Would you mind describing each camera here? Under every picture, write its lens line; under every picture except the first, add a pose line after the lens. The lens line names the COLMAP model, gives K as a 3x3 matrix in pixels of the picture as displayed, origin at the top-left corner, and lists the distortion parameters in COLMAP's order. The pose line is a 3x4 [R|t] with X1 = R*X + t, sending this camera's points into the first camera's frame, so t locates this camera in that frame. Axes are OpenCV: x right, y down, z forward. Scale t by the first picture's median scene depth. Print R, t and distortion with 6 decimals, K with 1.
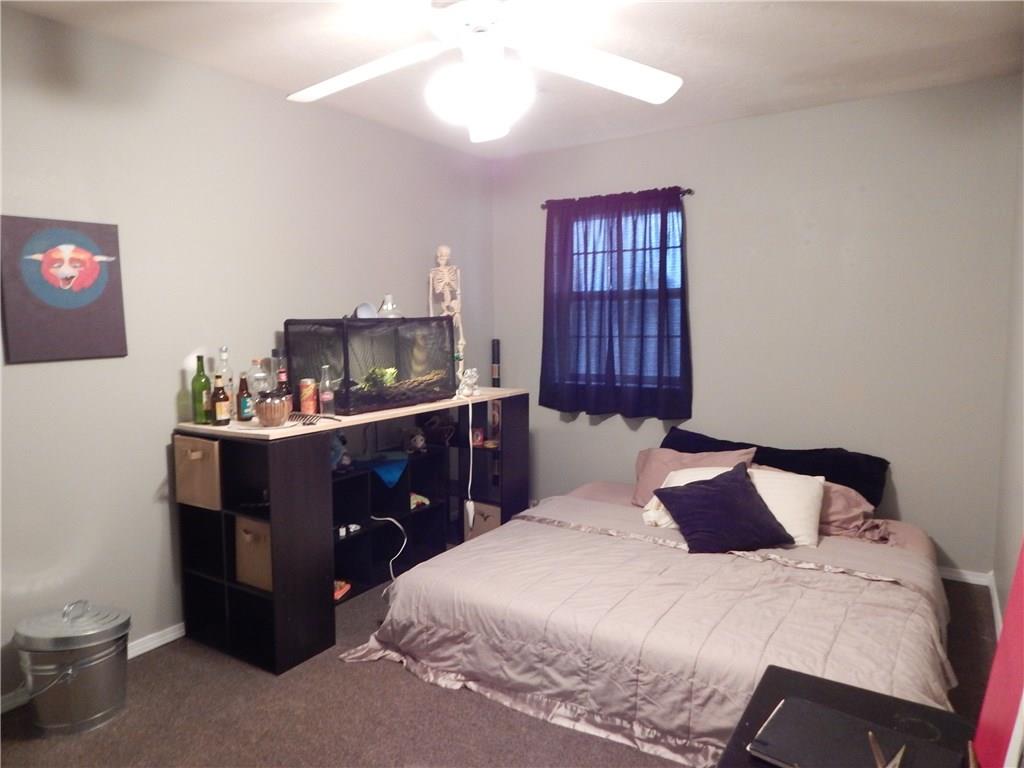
lens RADIAL K [[672.7, 0, 514.4], [0, 672.7, 380.7], [0, 0, 1]] dist [0.005557, -0.009035]
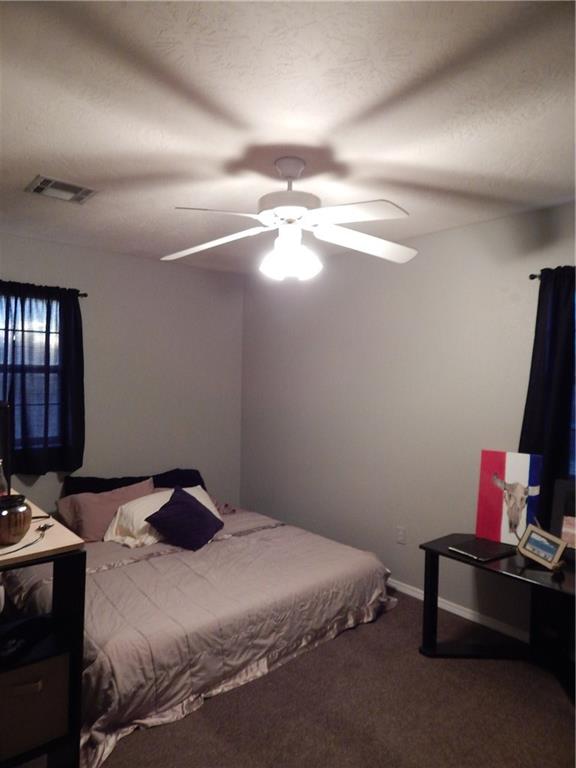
lens RADIAL K [[504.6, 0, 289.3], [0, 504.6, 386.1], [0, 0, 1]] dist [0.005557, -0.009035]
pose [[0.281701, -0.004256, 0.959493, -0.915870], [0.067637, 0.997591, -0.015433, -0.094465], [-0.957115, 0.069245, 0.281310, 0.548438]]
